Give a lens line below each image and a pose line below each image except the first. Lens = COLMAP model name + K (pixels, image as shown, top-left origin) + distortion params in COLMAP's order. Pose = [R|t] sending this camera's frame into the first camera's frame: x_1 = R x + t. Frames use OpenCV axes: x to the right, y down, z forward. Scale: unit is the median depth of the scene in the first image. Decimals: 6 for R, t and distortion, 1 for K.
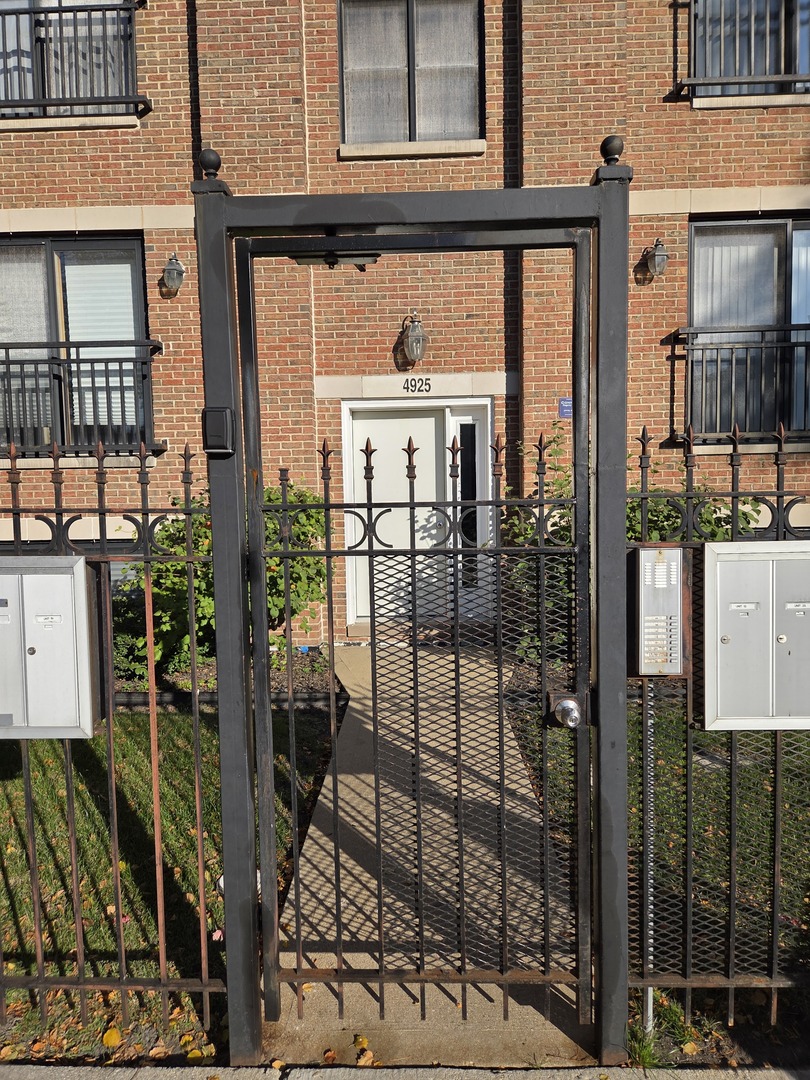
lens RADIAL K [[724.9, 0, 394.2], [0, 724.9, 564.2], [0, 0, 1]] dist [0.000854, 0.000456]
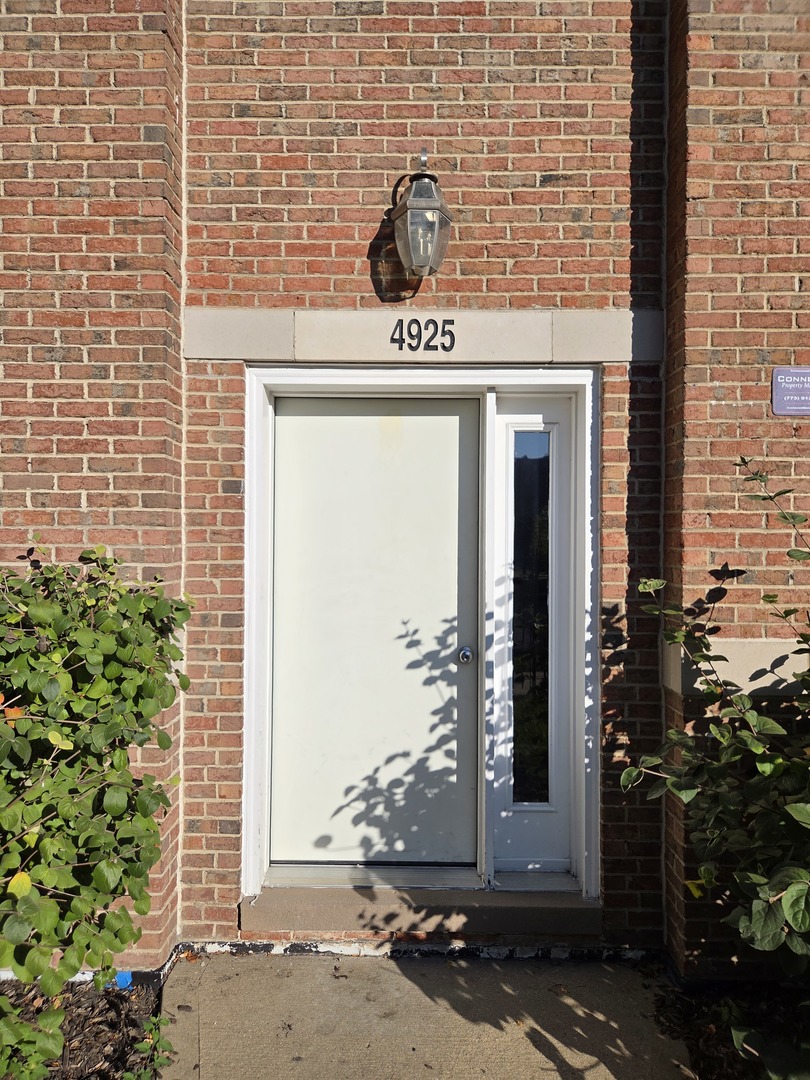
lens RADIAL K [[724.9, 0, 405.5], [0, 724.9, 542.0], [0, 0, 1]] dist [0.000854, 0.000456]
pose [[0.999371, 0.026459, 0.023631, 0.014333], [-0.024355, 0.996058, -0.085295, -0.088782], [-0.025794, 0.084665, 0.996076, 0.586594]]
